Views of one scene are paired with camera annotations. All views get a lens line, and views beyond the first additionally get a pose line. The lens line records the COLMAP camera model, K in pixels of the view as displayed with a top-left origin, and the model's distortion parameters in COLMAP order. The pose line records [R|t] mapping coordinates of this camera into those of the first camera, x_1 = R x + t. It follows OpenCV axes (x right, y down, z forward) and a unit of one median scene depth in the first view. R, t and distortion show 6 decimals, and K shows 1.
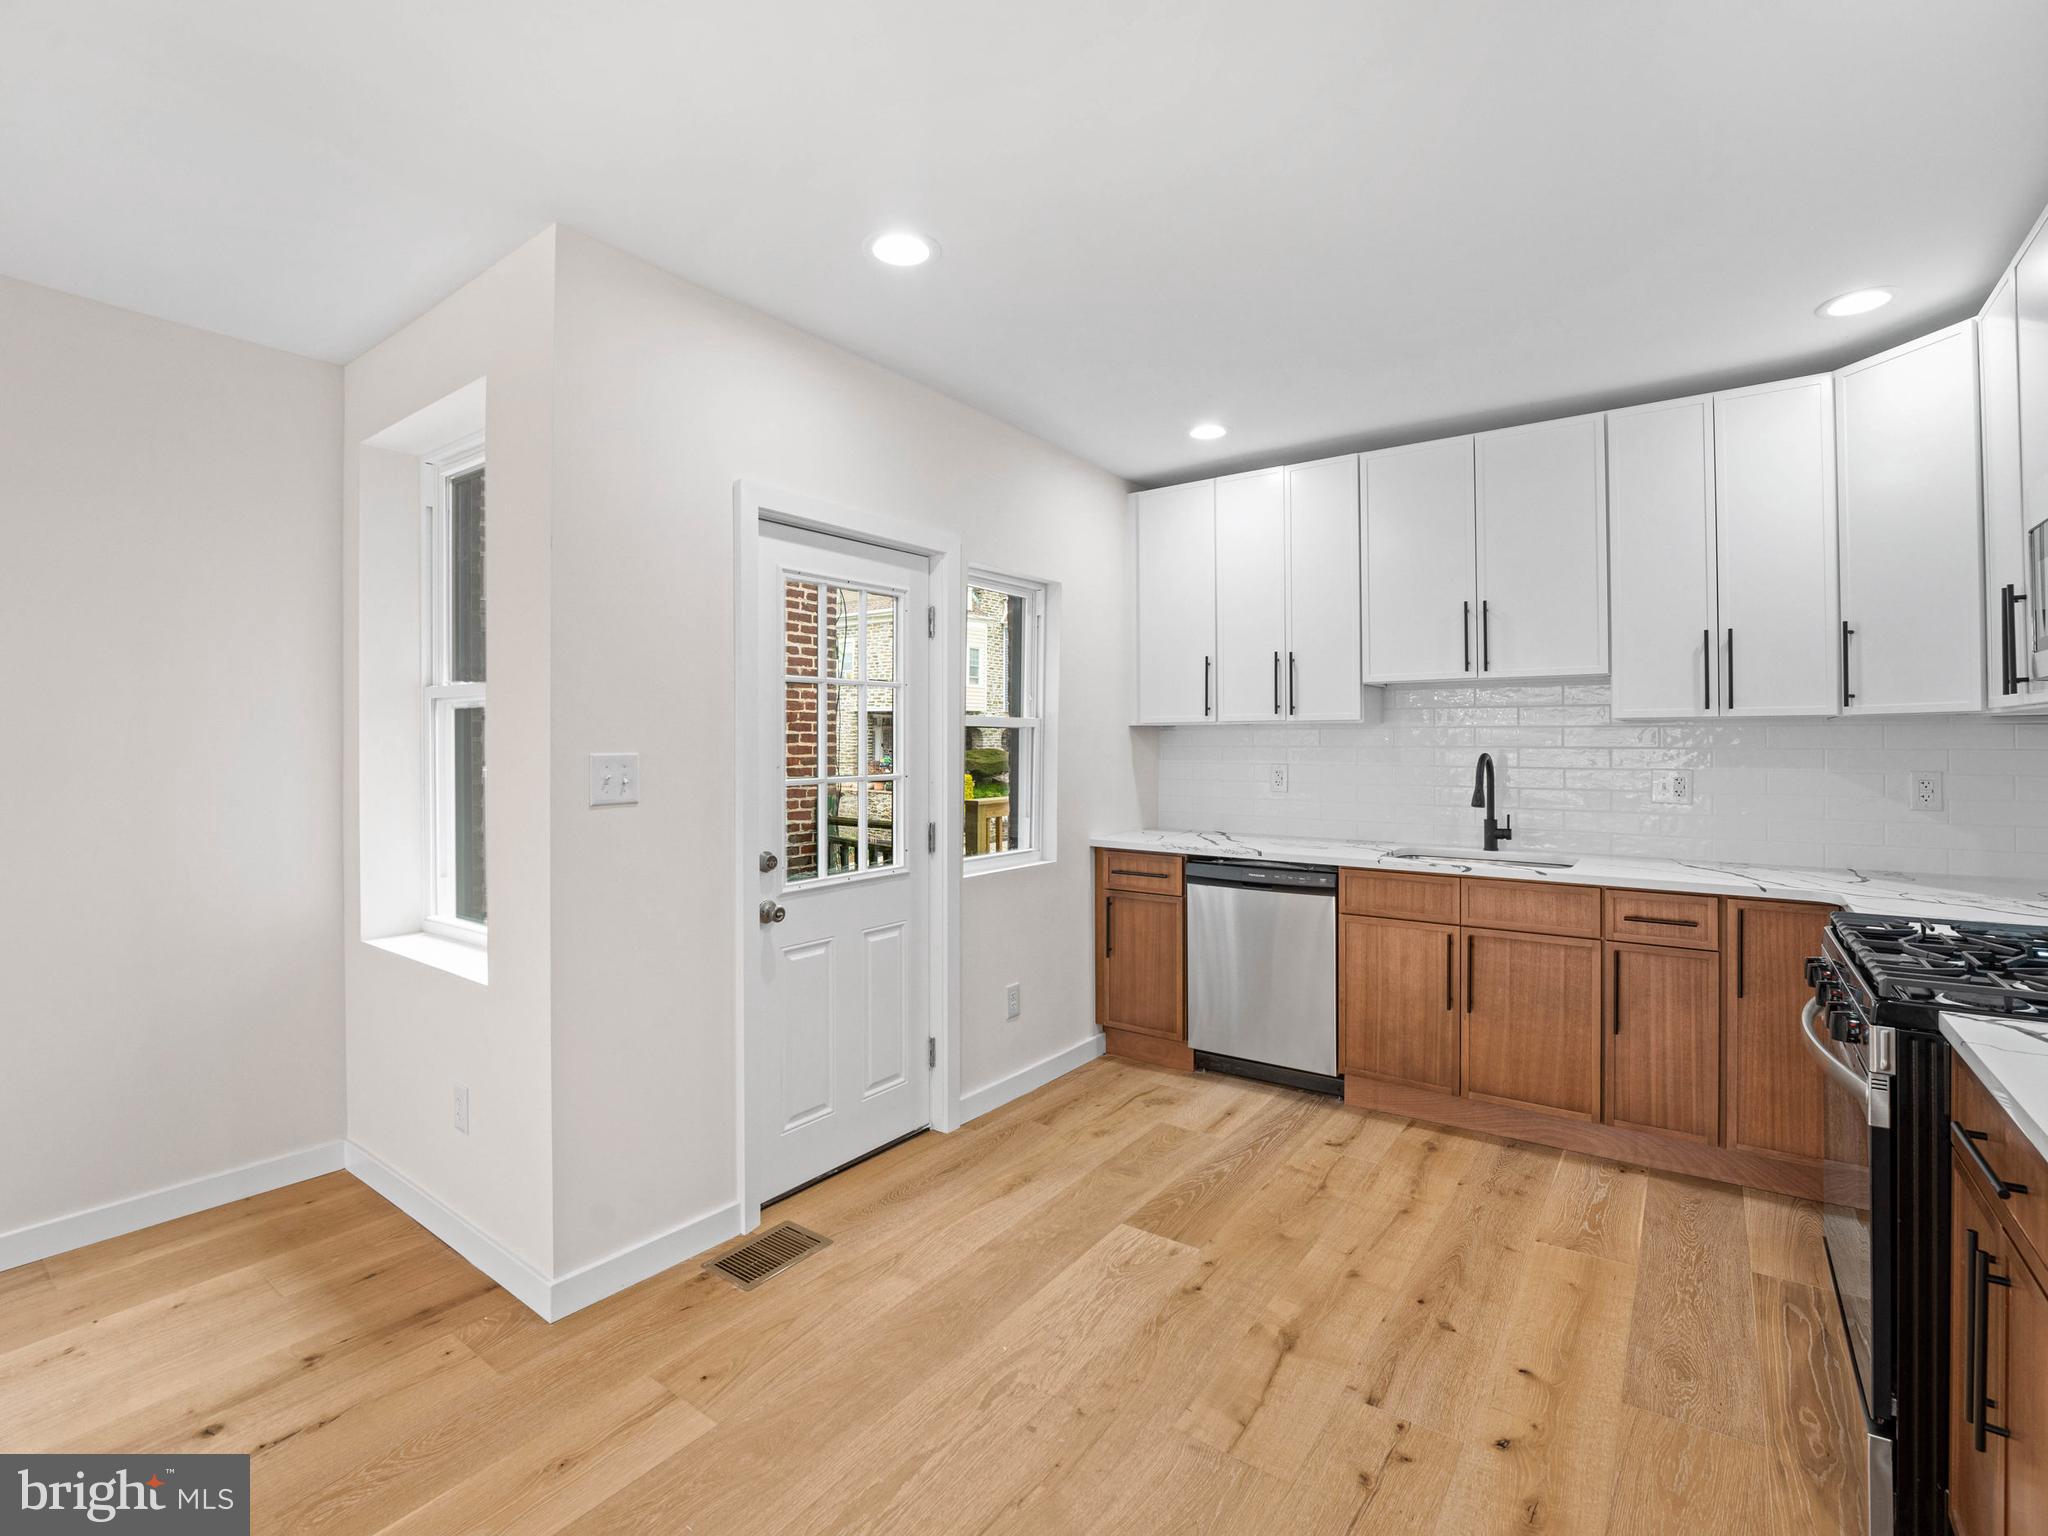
lens RADIAL K [[946.4, 0, 1022.9], [0, 946.4, 735.6], [0, 0, 1]] dist [-0.021390, -0.000688]
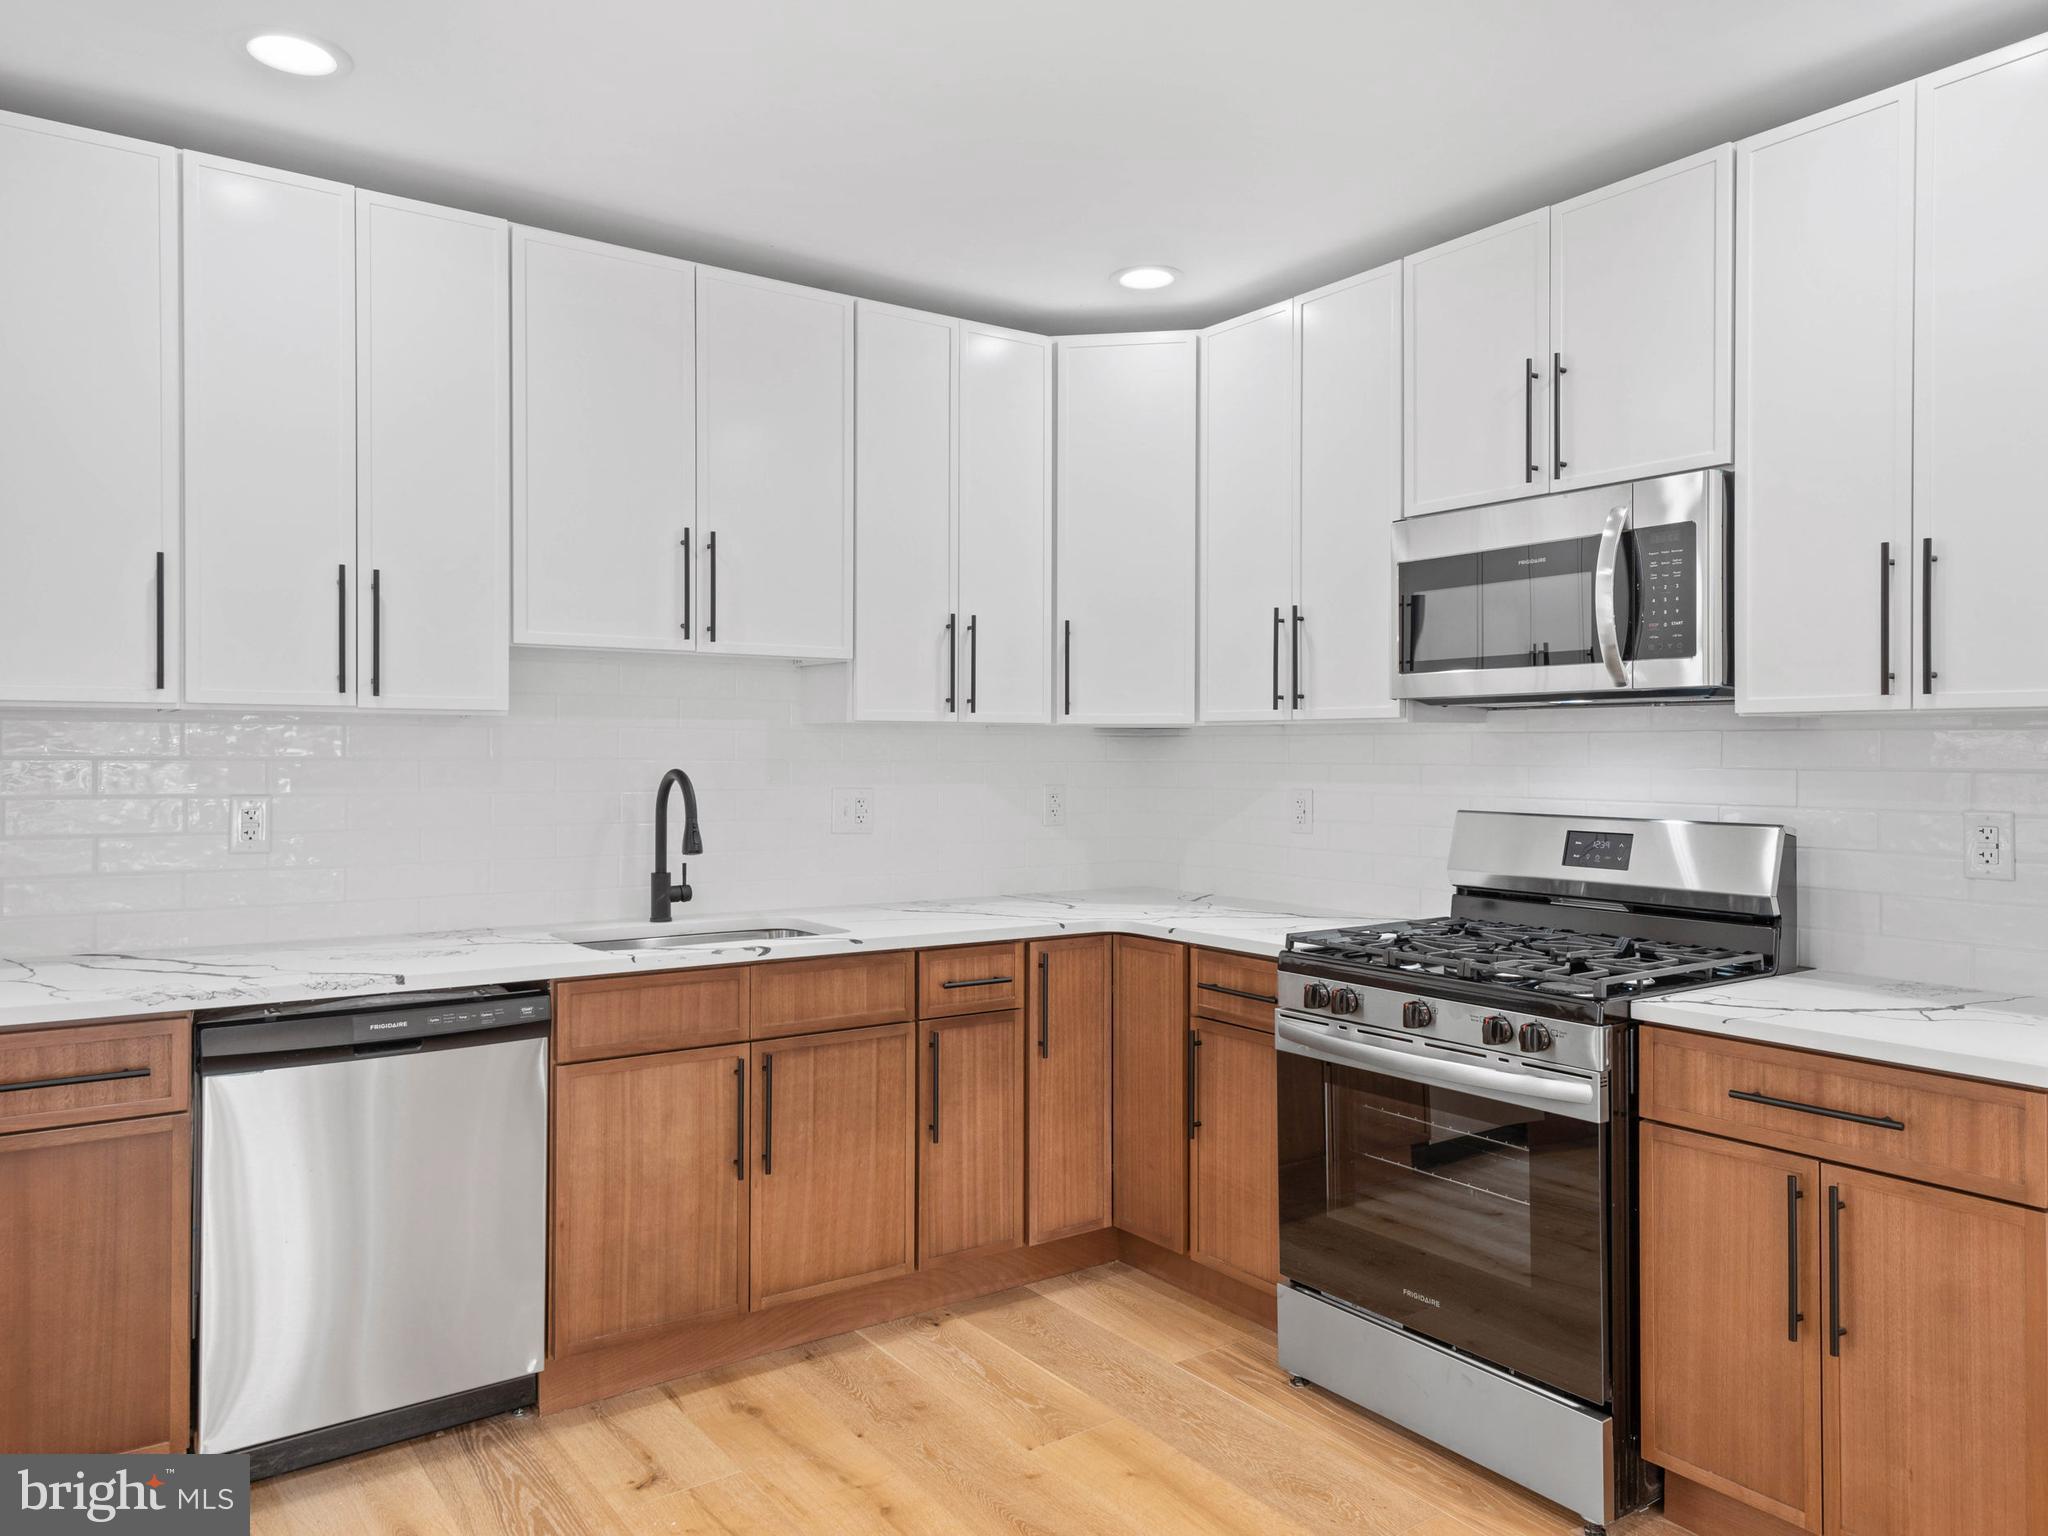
lens RADIAL K [[1429.7, 0, 1020.6], [0, 1429.7, 757.1], [0, 0, 1]] dist [0.015850, 0.001592]
pose [[0.318499, -0.000830, 0.947923, -0.394238], [-0.011855, 0.999918, 0.004859, 0.003471], [-0.947849, -0.012786, 0.318463, 0.527134]]
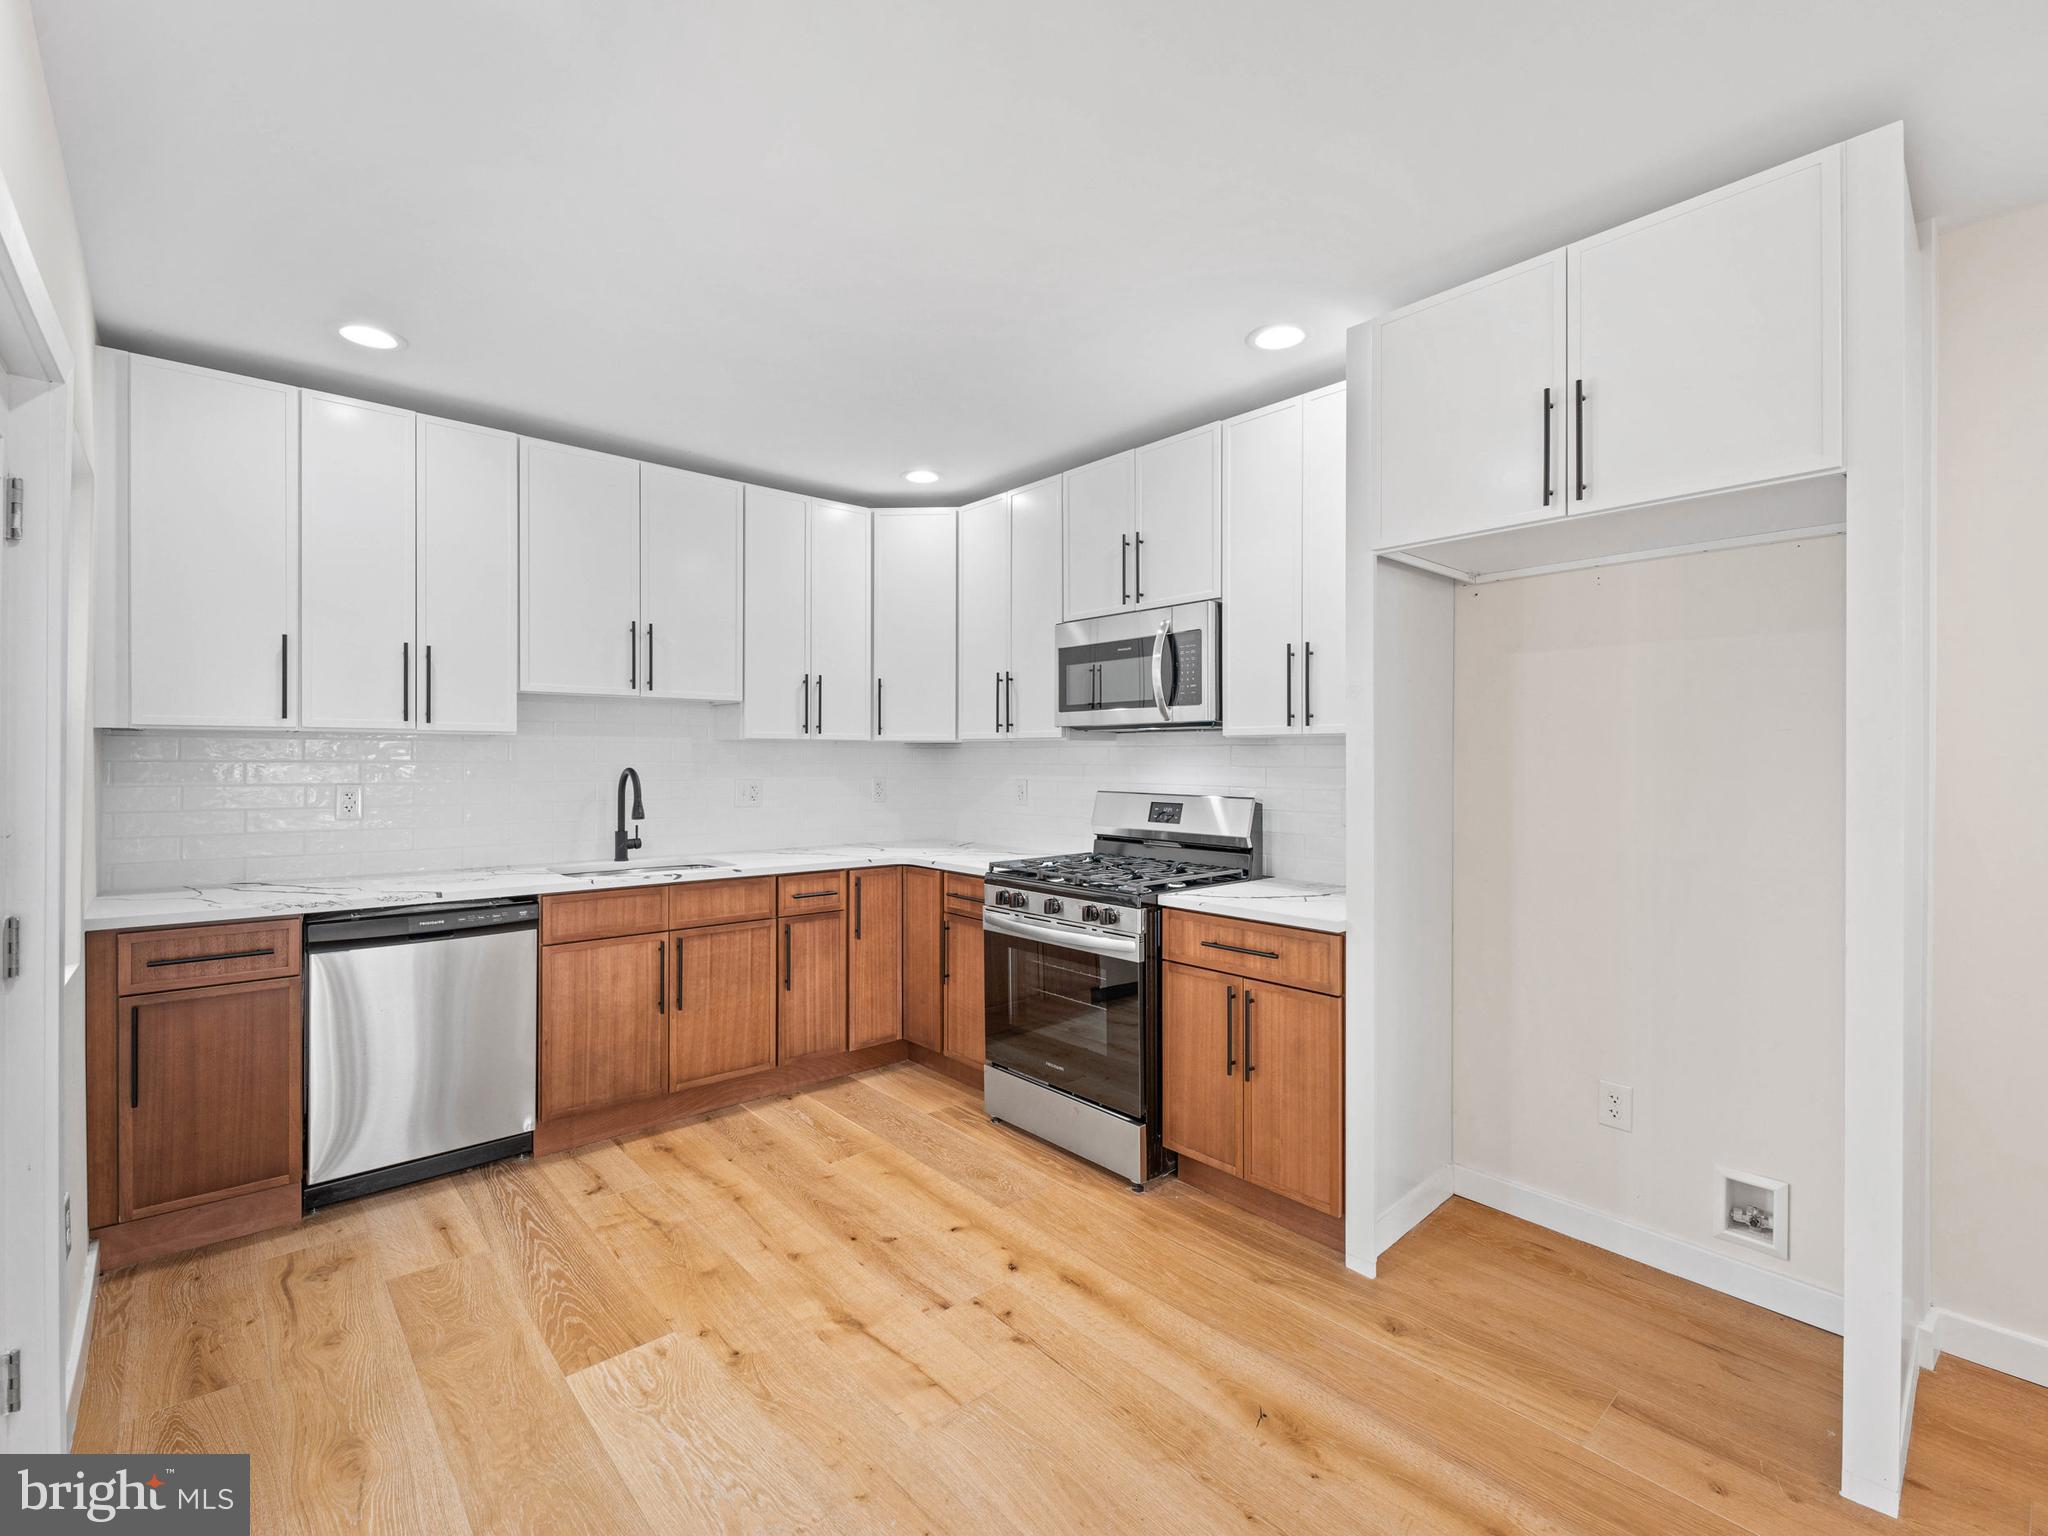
lens RADIAL K [[921.4, 0, 1021.8], [0, 921.4, 760.7], [0, 0, 1]] dist [0.001941, -0.000483]
pose [[0.217635, -0.000593, 0.976030, -0.462379], [-0.011900, 0.999924, 0.003261, 0.002659], [-0.975958, -0.012325, 0.217612, 0.393983]]
